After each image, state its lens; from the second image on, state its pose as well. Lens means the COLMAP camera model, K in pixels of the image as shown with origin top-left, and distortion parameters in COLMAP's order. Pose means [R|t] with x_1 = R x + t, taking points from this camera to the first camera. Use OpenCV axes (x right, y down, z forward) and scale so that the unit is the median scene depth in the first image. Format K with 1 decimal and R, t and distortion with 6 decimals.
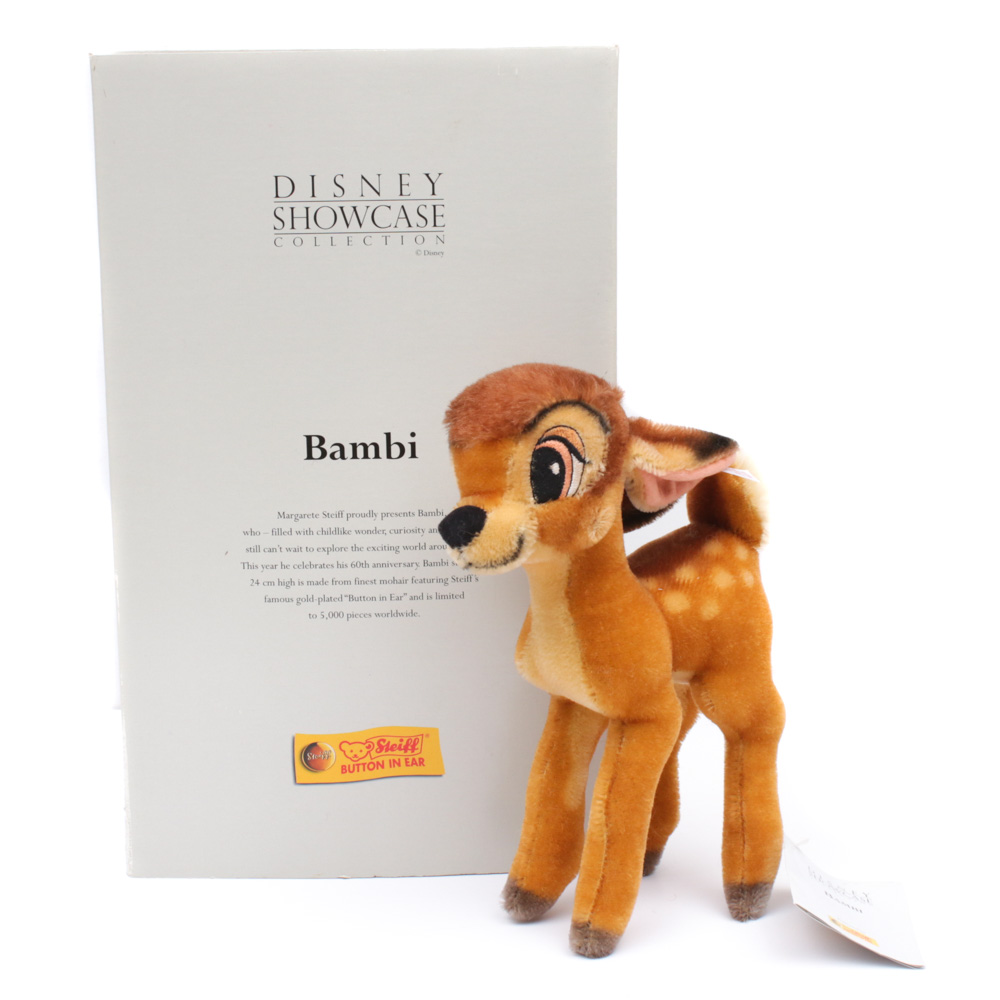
lens RADIAL K [[1587.4, 0, 500.6], [0, 1587.4, 498.7], [0, 0, 1]] dist [-0.030983, 0.000000]
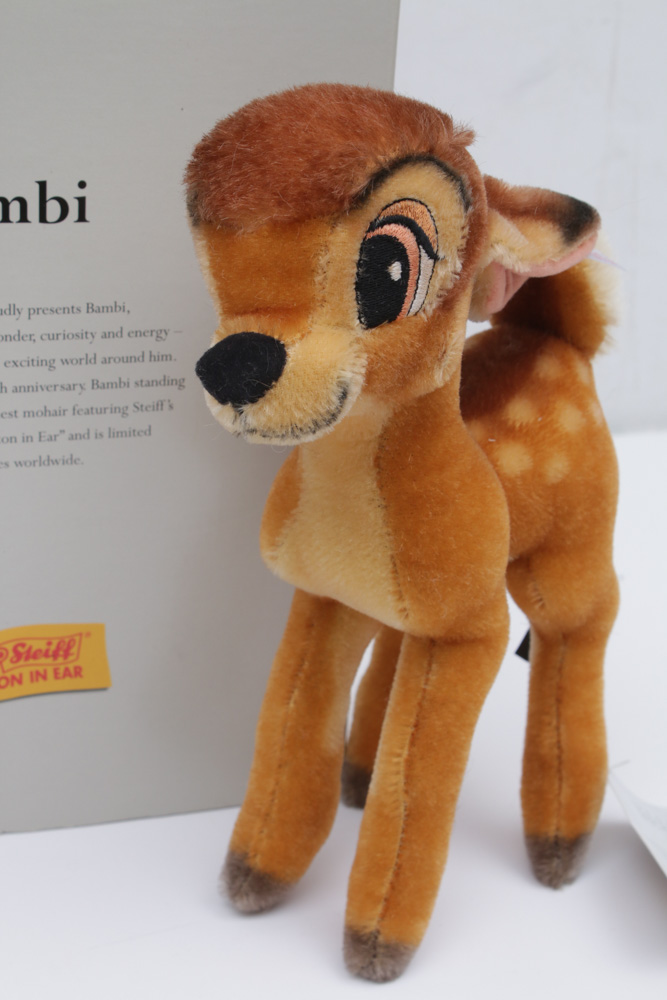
lens RADIAL K [[1782.4, 0, 334.1], [0, 1782.4, 499.4], [0, 0, 1]] dist [0.006005, 0.000000]
pose [[0.977390, -0.021735, 0.210323, -0.115880], [-0.015382, 0.984759, 0.173243, -0.044285], [-0.210883, -0.172561, 0.962159, 0.300817]]
